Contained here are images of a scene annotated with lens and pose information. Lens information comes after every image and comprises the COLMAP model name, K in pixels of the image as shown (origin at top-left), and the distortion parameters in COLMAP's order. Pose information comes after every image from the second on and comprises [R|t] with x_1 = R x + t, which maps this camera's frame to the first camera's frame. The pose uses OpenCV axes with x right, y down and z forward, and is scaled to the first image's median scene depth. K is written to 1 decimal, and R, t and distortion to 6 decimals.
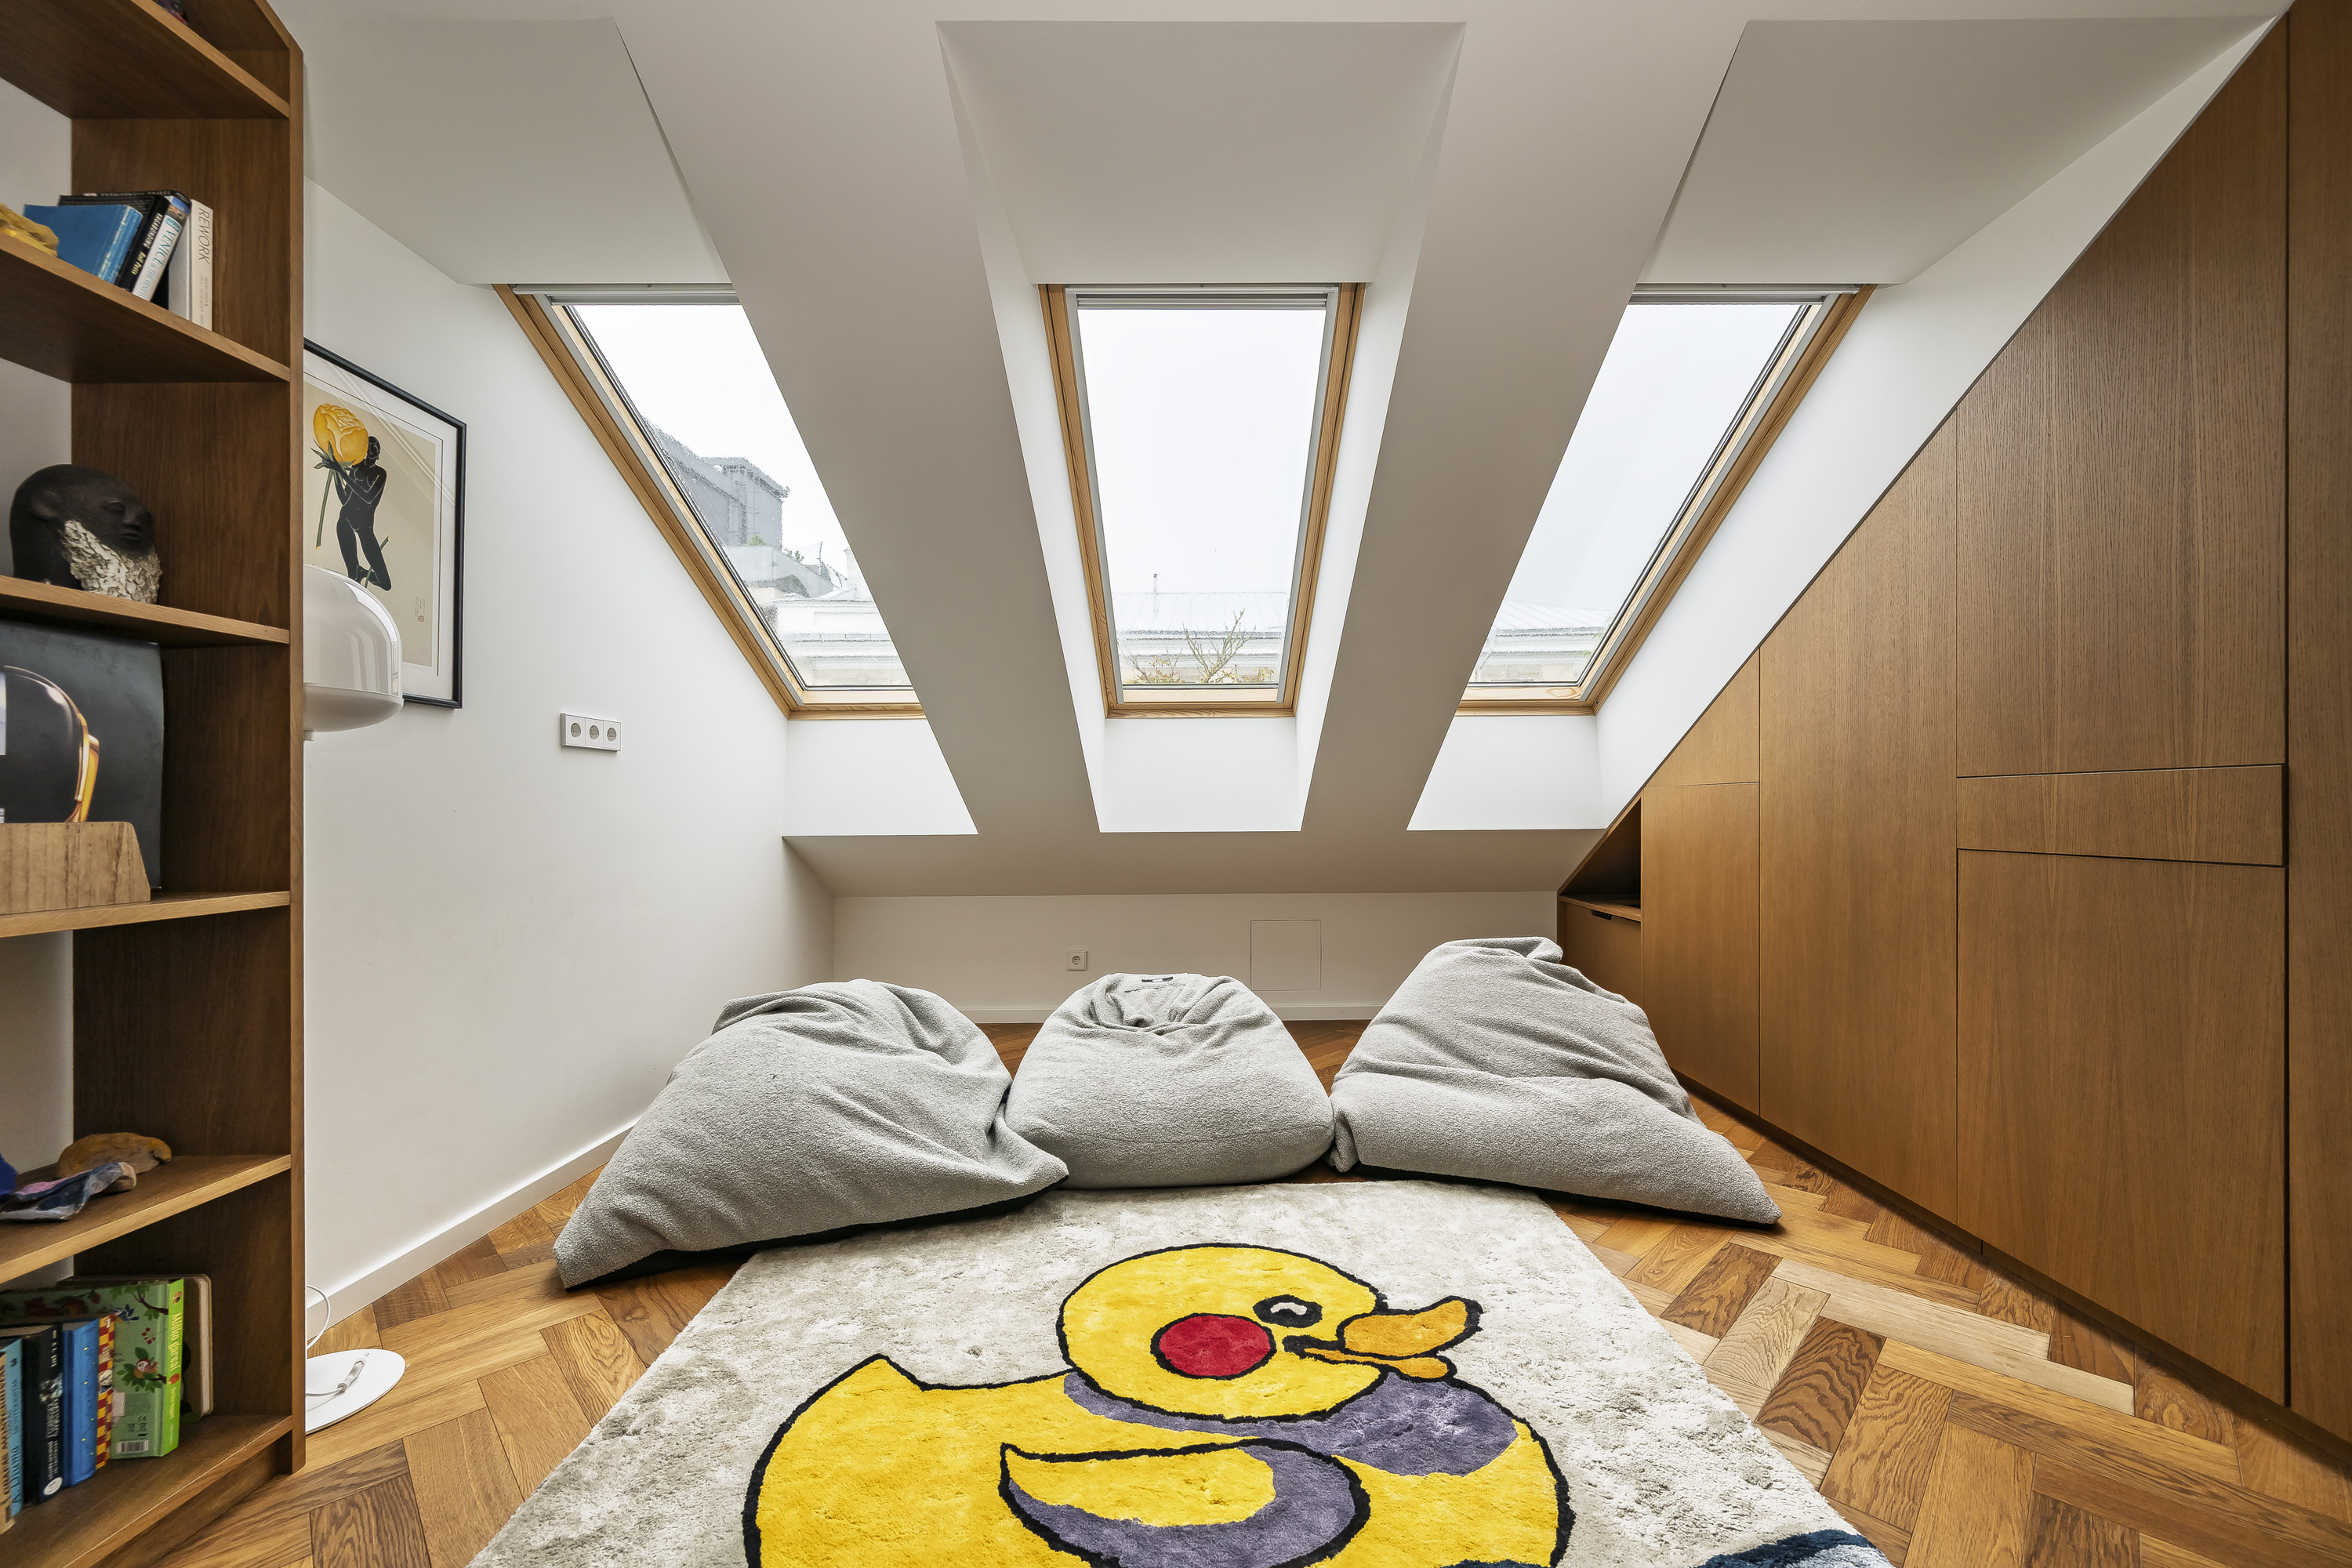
lens RADIAL K [[959.8, 0, 1185.8], [0, 959.8, 785.1], [0, 0, 1]] dist [-0.000934, -0.000399]
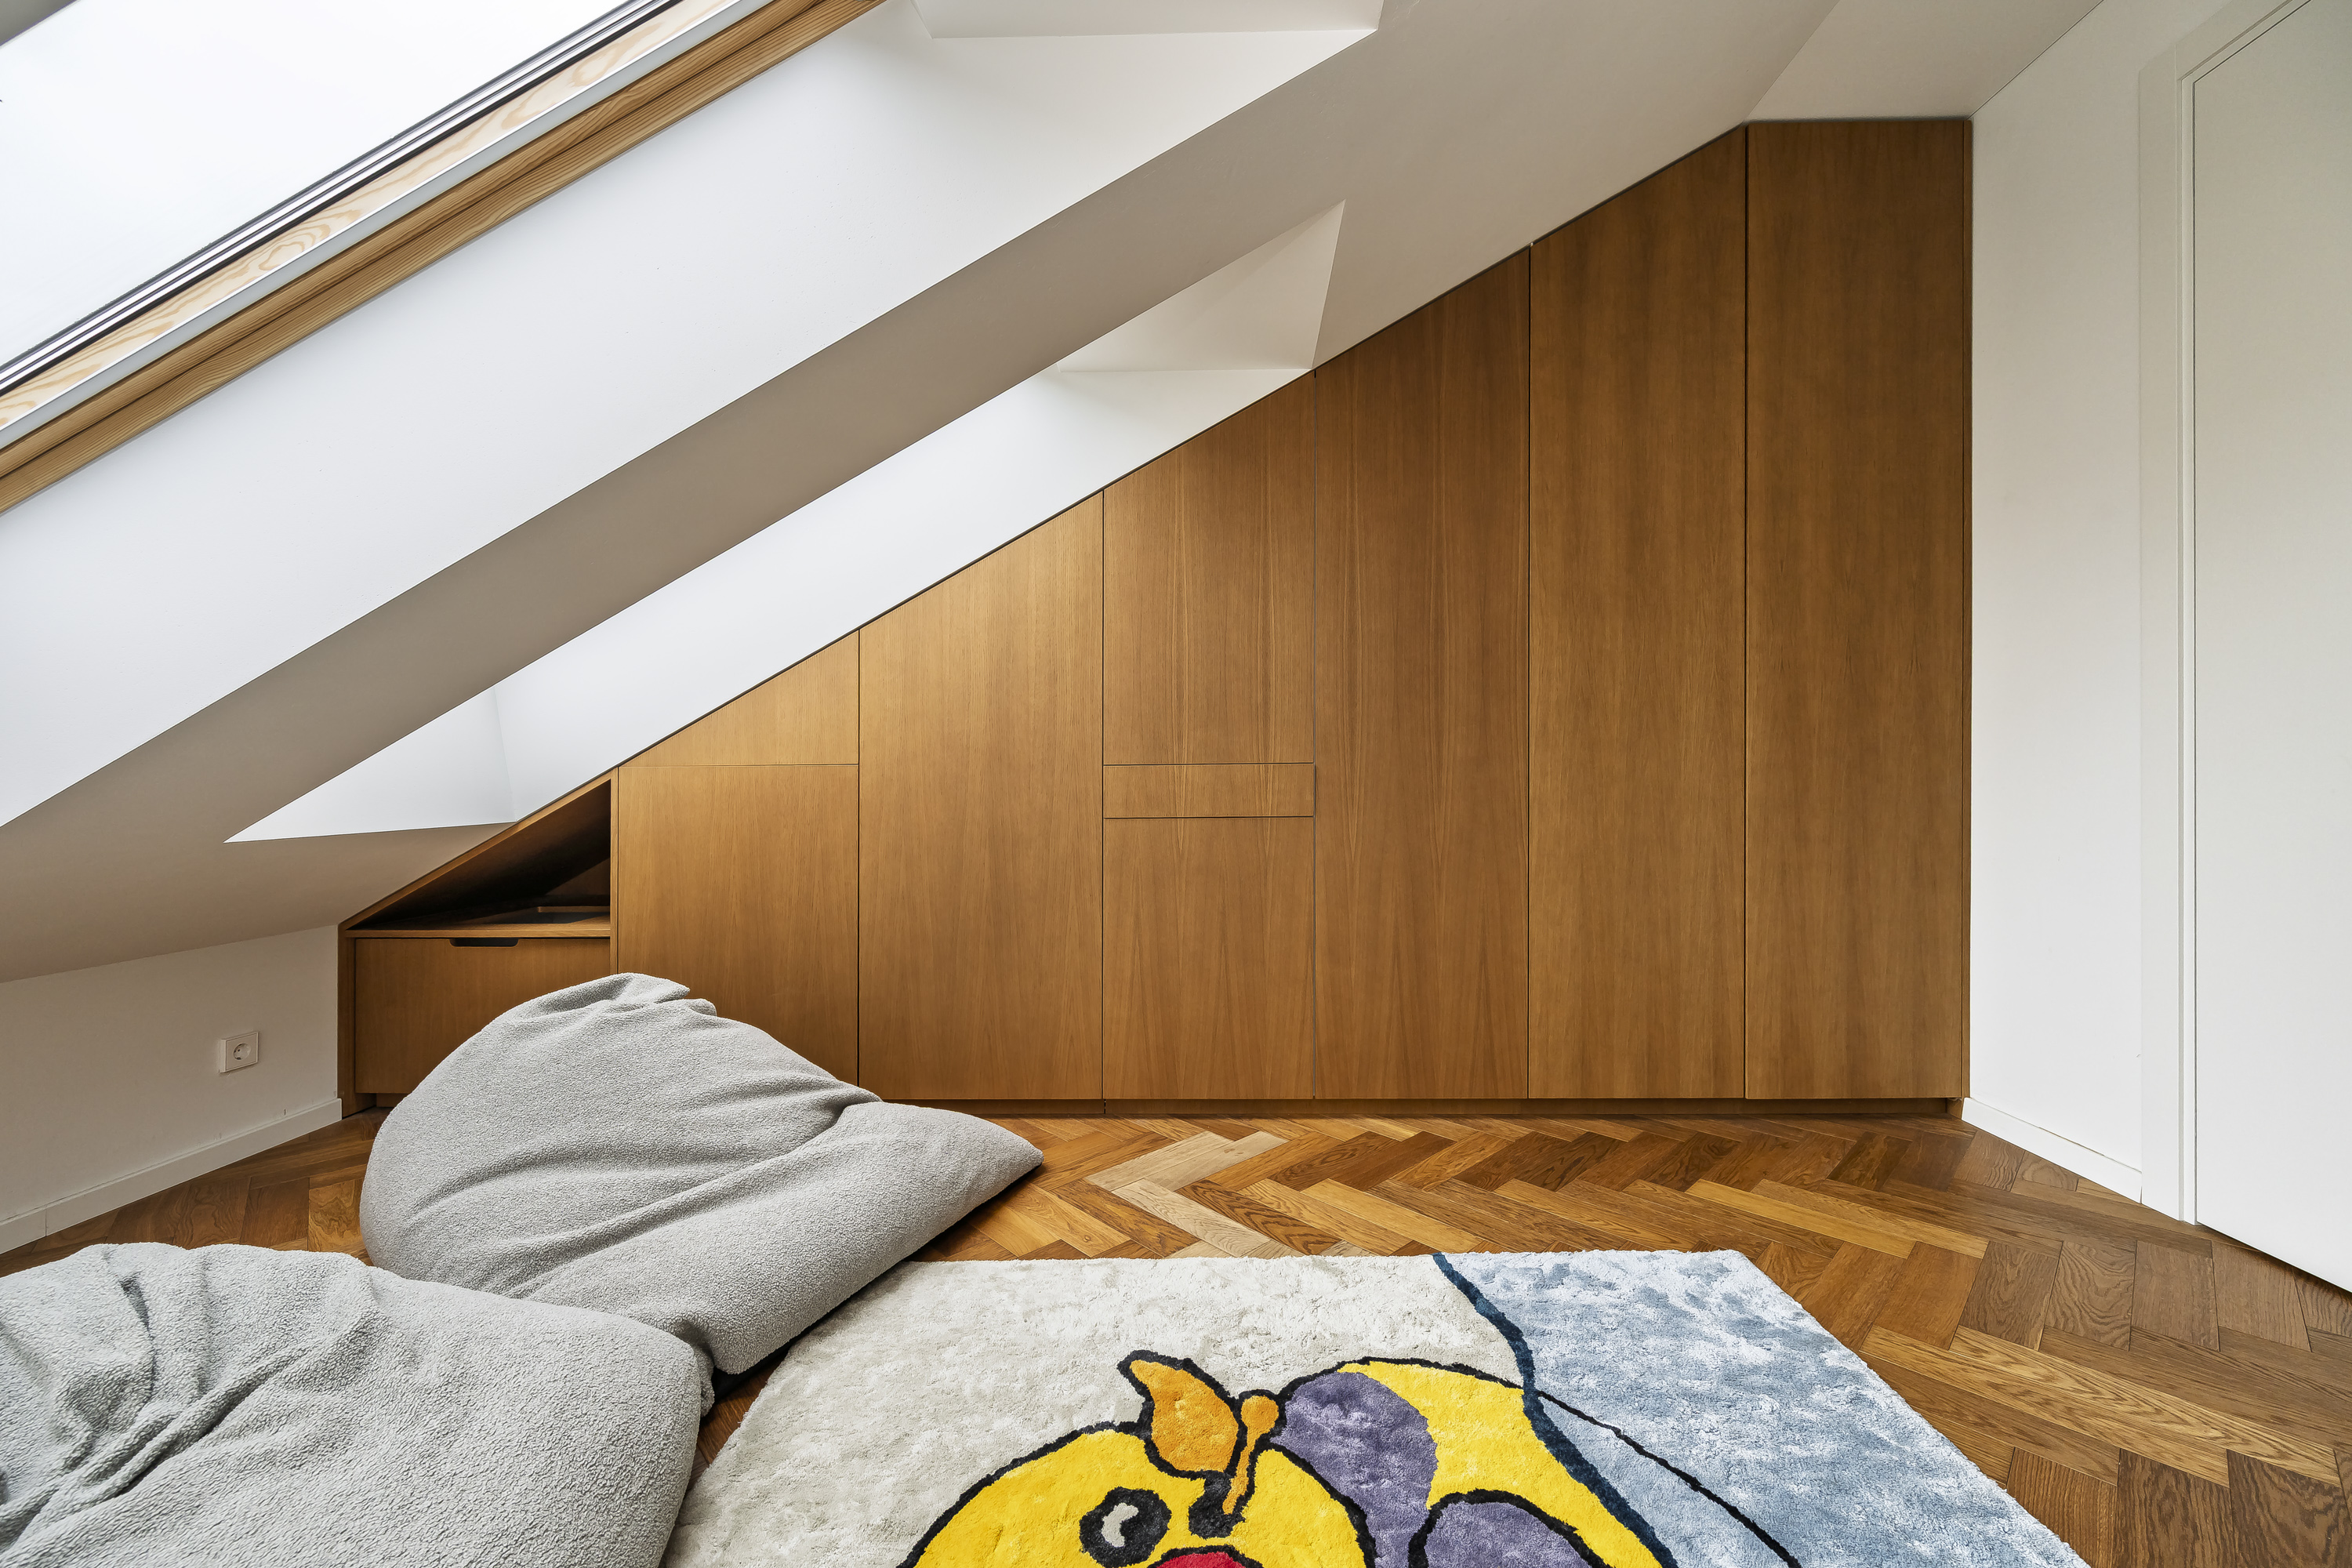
lens RADIAL K [[959.8, 0, 1185.8], [0, 959.8, 785.1], [0, 0, 1]] dist [-0.000934, -0.000399]
pose [[-0.005373, -0.007949, 0.999954, -0.558218], [-0.013609, 0.999876, 0.007875, 0.008301], [-0.999893, -0.013566, -0.005481, 0.930249]]
